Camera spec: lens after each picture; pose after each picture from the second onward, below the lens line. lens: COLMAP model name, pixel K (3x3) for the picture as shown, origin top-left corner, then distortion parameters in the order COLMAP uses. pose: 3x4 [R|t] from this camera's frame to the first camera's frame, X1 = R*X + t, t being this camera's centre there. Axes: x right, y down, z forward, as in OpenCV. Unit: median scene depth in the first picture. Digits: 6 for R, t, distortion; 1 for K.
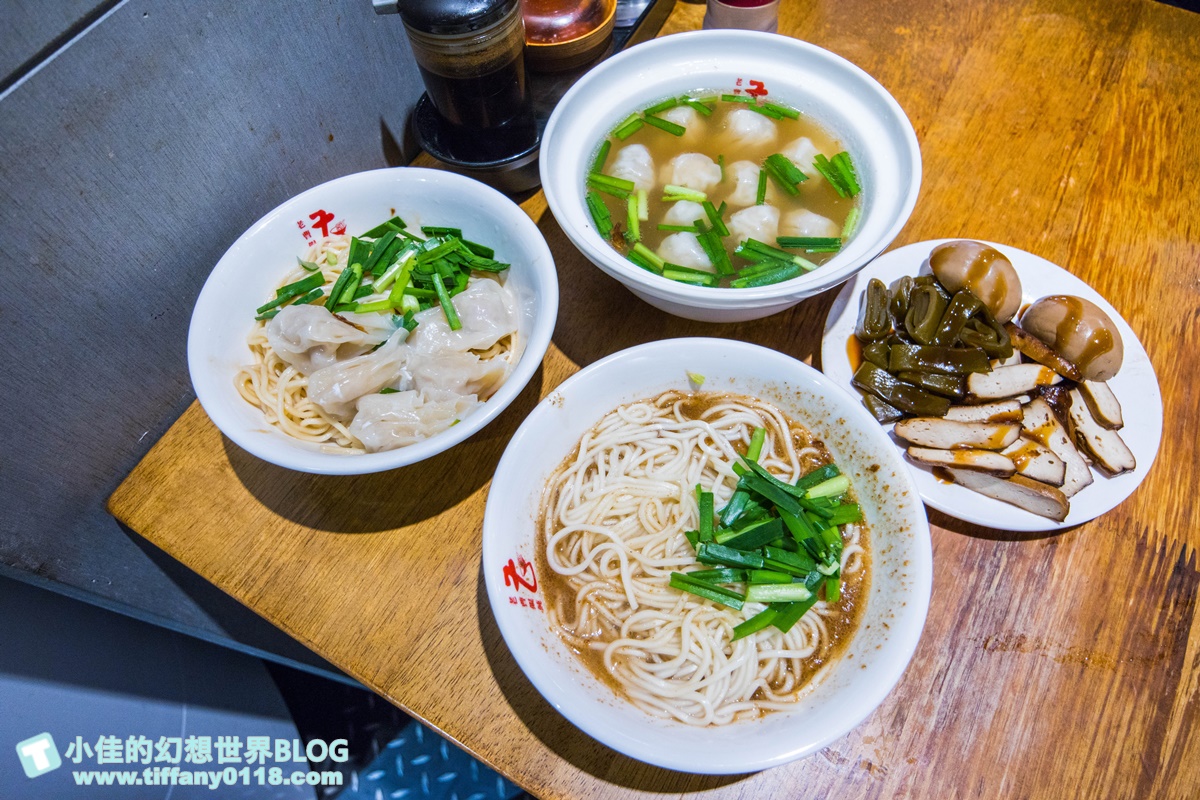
lens RADIAL K [[719.9, 0, 613.0], [0, 719.9, 405.0], [0, 0, 1]] dist [-0.027397, 0.006734]
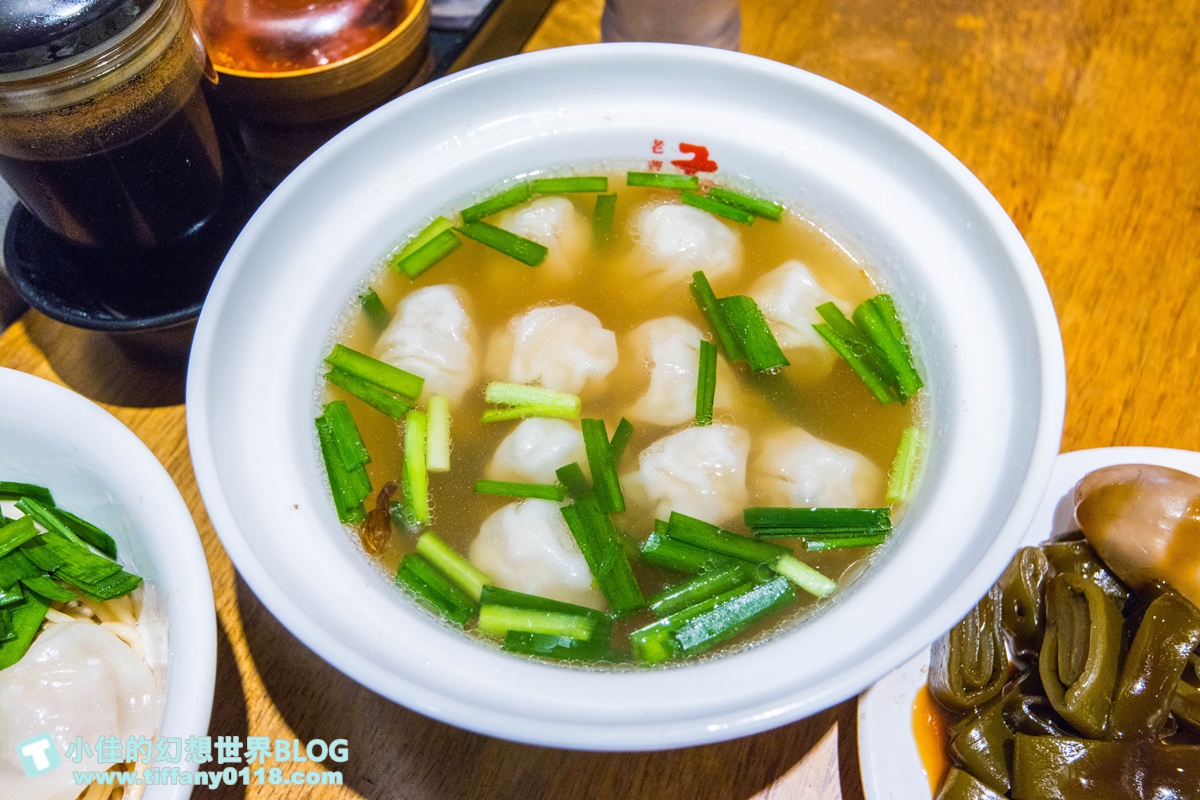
lens RADIAL K [[1003.4, 0, 605.2], [0, 1003.4, 427.4], [0, 0, 1]] dist [-0.003513, 0.020845]
pose [[0.998733, -0.035518, 0.035656, 0.125777], [0.038481, 0.995537, -0.086174, -0.234282], [-0.032436, 0.087437, 0.995642, 0.389759]]
